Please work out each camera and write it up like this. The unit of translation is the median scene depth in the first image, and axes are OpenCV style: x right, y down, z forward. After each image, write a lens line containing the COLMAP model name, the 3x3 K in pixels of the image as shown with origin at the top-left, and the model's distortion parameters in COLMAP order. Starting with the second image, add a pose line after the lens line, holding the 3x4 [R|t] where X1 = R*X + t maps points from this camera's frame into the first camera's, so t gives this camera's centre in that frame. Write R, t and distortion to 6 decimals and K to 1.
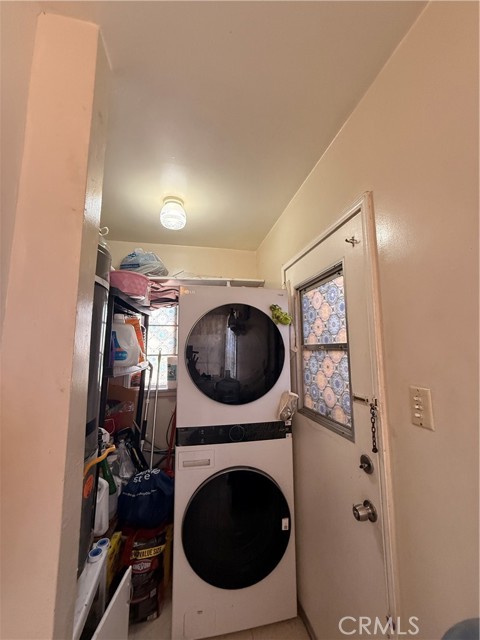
lens RADIAL K [[255.5, 0, 238.9], [0, 255.5, 317.6], [0, 0, 1]] dist [-0.000495, 0.000234]
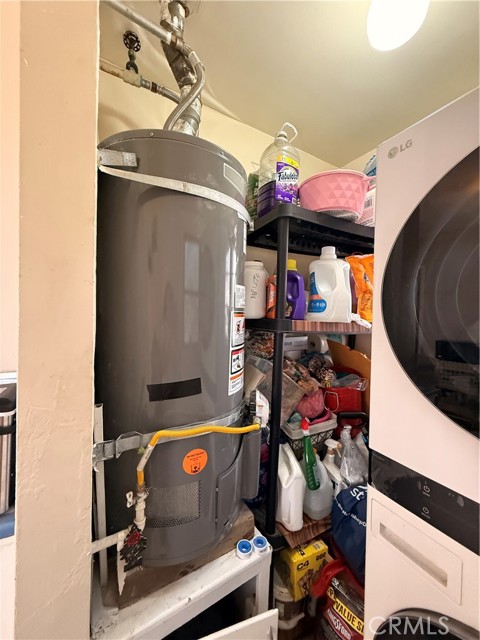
lens RADIAL K [[255.5, 0, 240.8], [0, 255.5, 319.3], [0, 0, 1]] dist [-0.000495, 0.000234]
pose [[0.334834, 0.037625, -0.941526, 0.110968], [0.096214, 0.992615, 0.073883, 0.114569], [0.937352, -0.115327, 0.328741, 0.578849]]
